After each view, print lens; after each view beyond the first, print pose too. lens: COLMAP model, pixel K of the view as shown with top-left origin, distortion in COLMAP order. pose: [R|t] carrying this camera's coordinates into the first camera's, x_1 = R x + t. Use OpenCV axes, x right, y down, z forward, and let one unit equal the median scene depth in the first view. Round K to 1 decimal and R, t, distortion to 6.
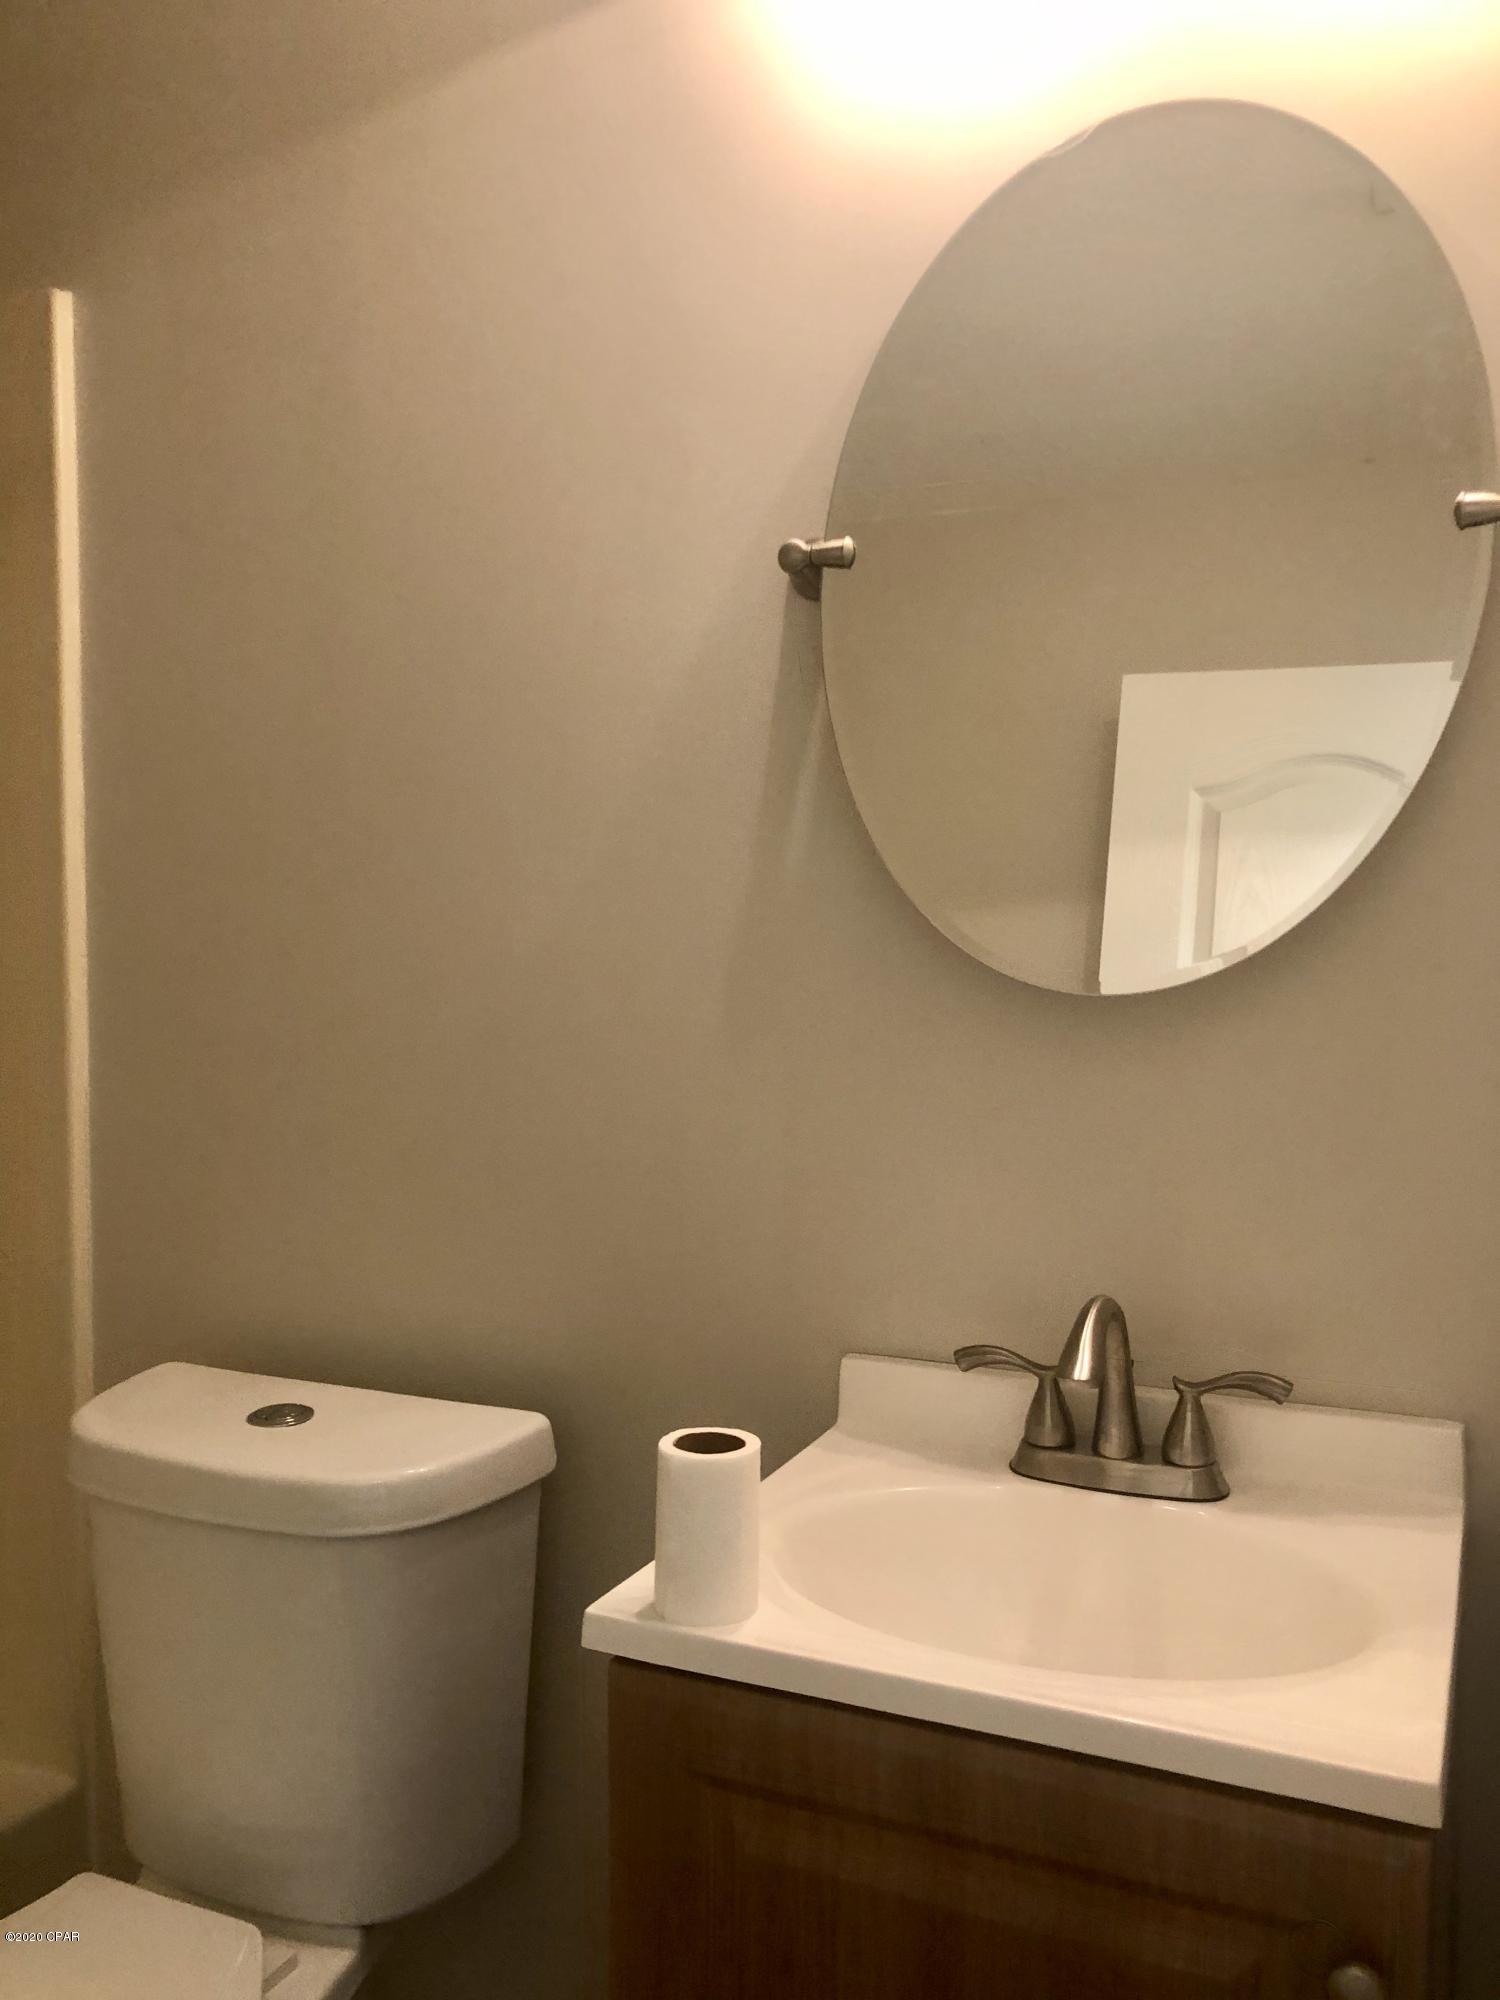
lens RADIAL K [[1629.1, 0, 750.0], [0, 1629.1, 1000.0], [0, 0, 1]] dist [0.031406, -0.009812]
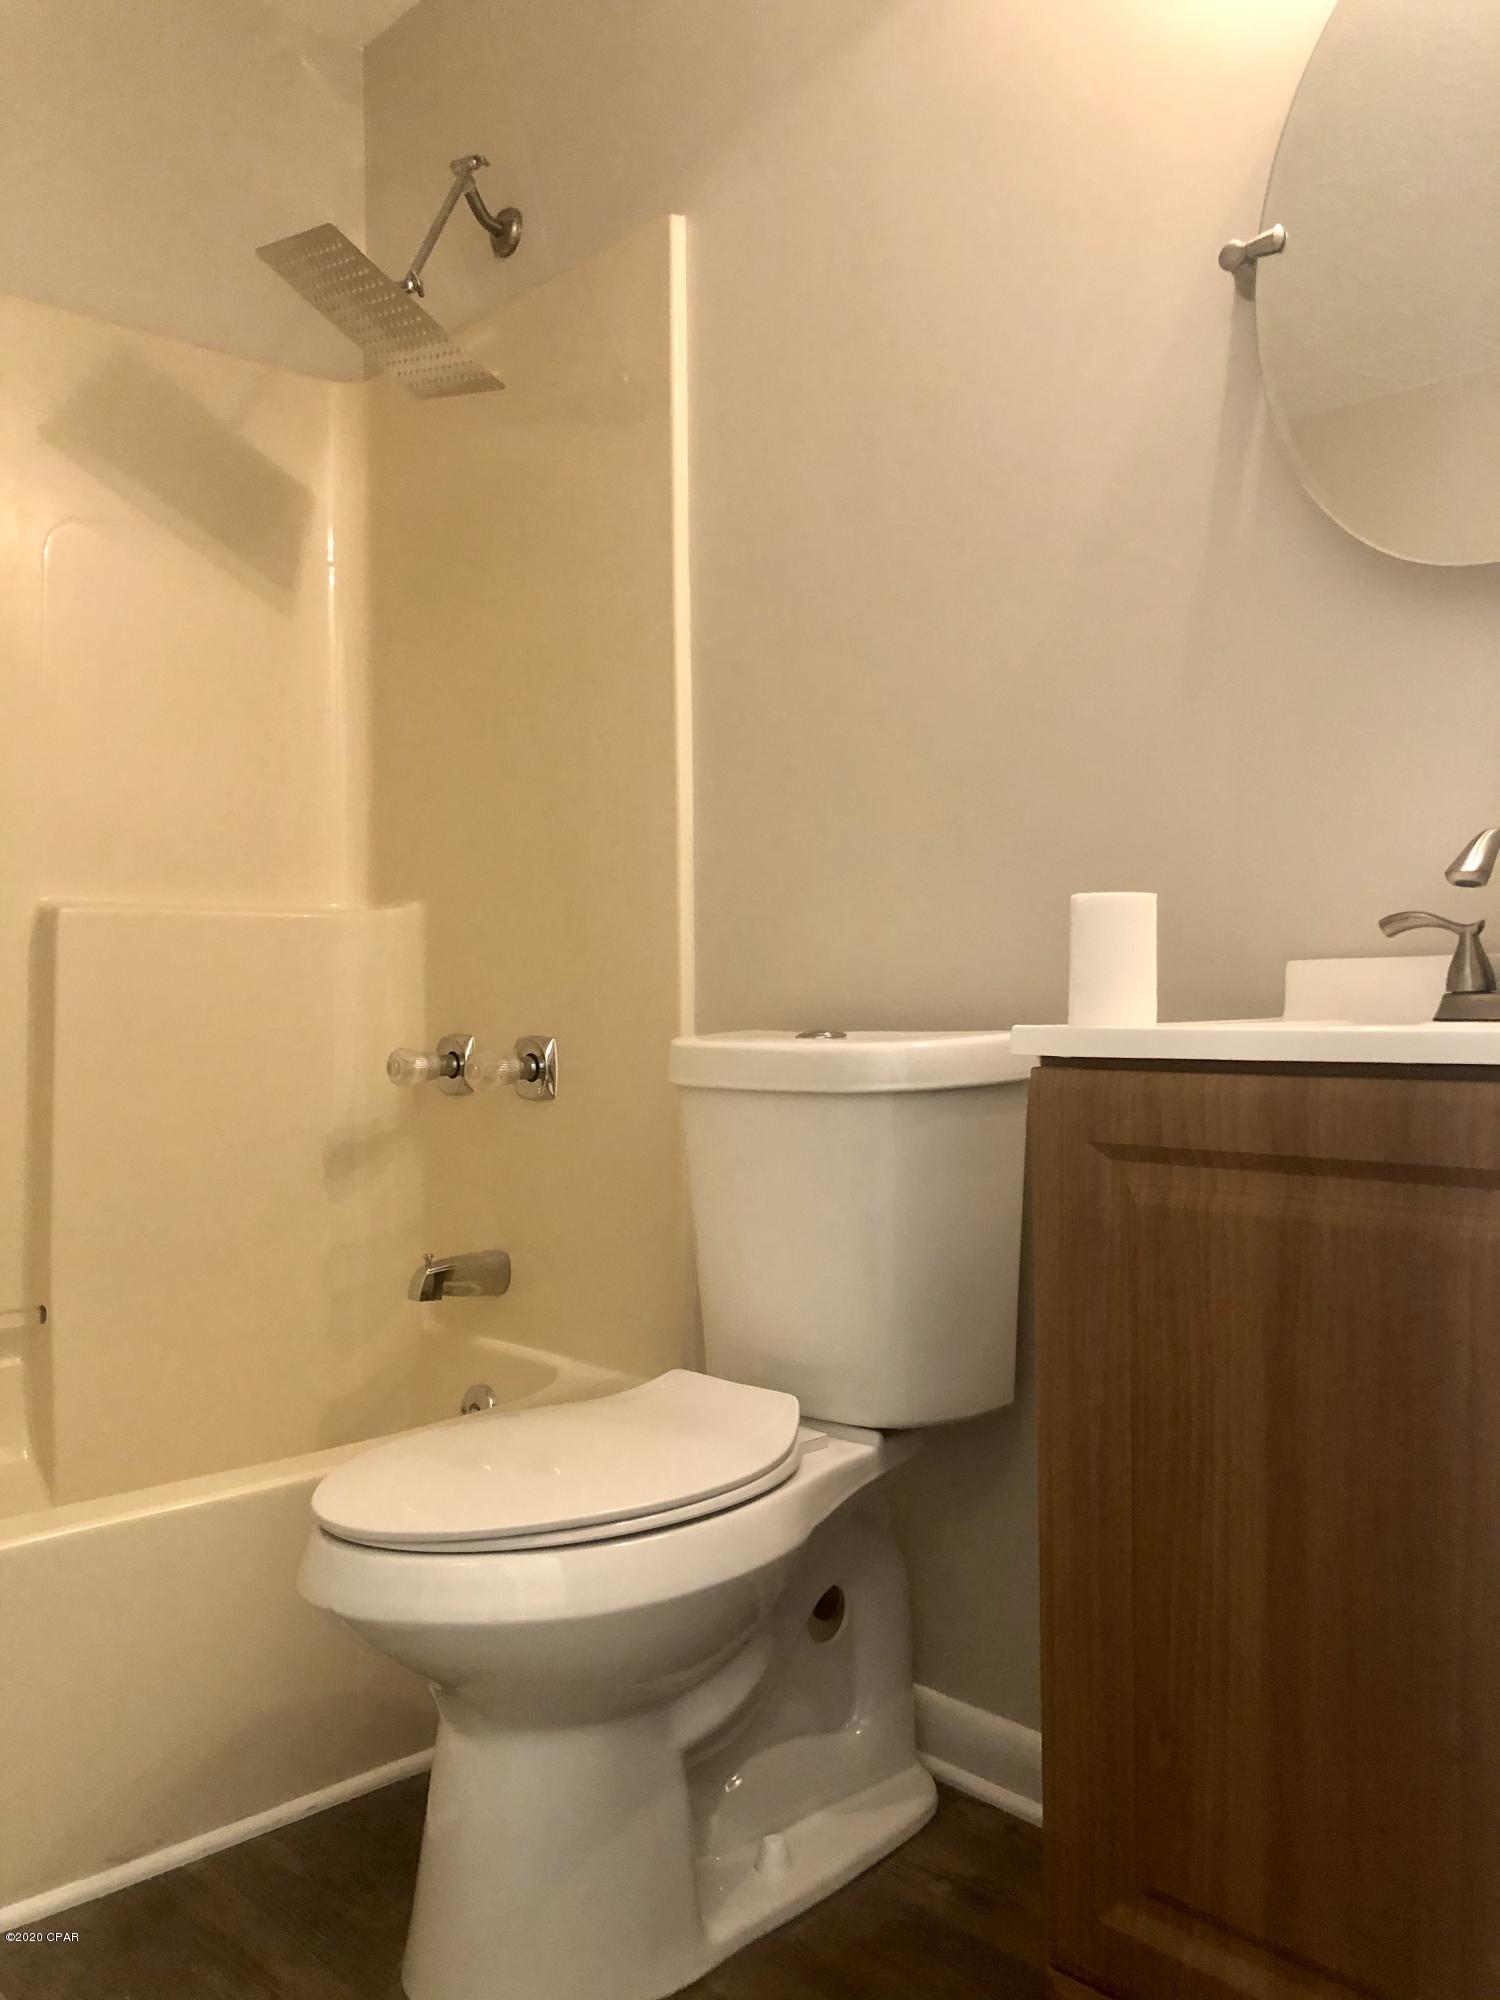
lens RADIAL K [[1629.1, 0, 750.0], [0, 1629.1, 1000.0], [0, 0, 1]] dist [0.031406, -0.009812]
pose [[0.928015, -0.012033, -0.372348, 0.139016], [-0.005022, 0.998983, -0.044800, 0.315963], [0.372508, 0.043445, 0.927011, -0.190511]]
